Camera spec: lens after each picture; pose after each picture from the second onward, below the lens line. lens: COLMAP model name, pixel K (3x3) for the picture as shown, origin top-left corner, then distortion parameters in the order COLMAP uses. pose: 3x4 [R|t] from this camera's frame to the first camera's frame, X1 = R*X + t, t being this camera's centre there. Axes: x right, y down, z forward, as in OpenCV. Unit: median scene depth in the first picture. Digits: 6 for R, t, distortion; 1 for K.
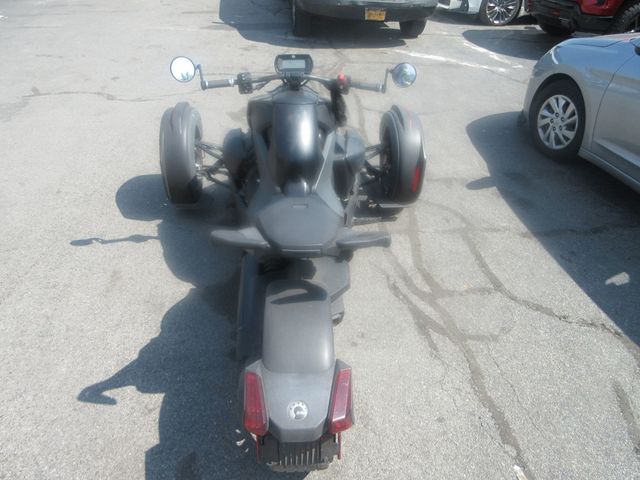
lens RADIAL K [[473.6, 0, 319.6], [0, 473.6, 240.0], [0, 0, 1]] dist [0.010206, -0.010141]
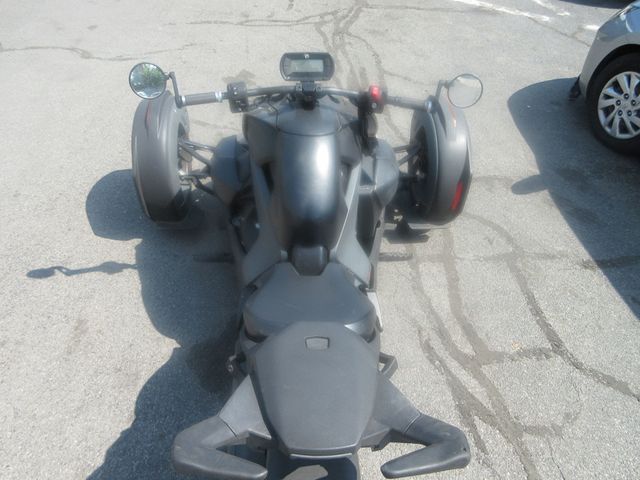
lens RADIAL K [[473.6, 0, 319.2], [0, 473.6, 240.3], [0, 0, 1]] dist [0.010206, -0.010141]
pose [[0.999827, 0.016429, -0.008665, -0.021150], [-0.015052, 0.989998, 0.140278, -0.178198], [0.010883, -0.140123, 0.990074, 0.218261]]
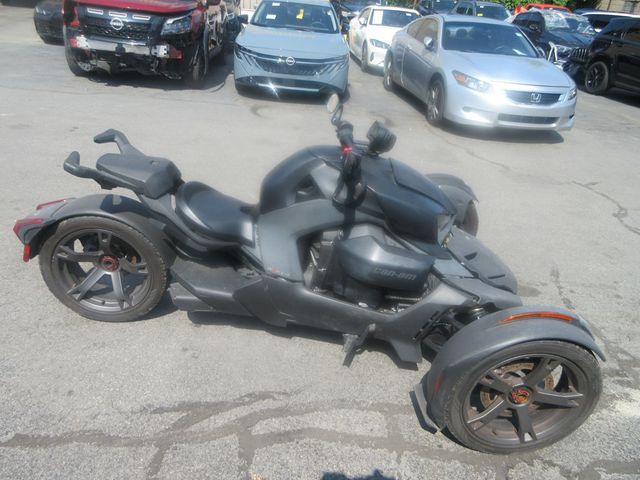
lens RADIAL K [[473.6, 0, 318.0], [0, 473.6, 239.6], [0, 0, 1]] dist [0.010206, -0.010141]
pose [[-0.030714, 0.427697, -0.903400, 0.730951], [-0.637833, 0.687492, 0.347165, -0.400774], [0.769562, 0.586881, 0.251684, 0.669227]]
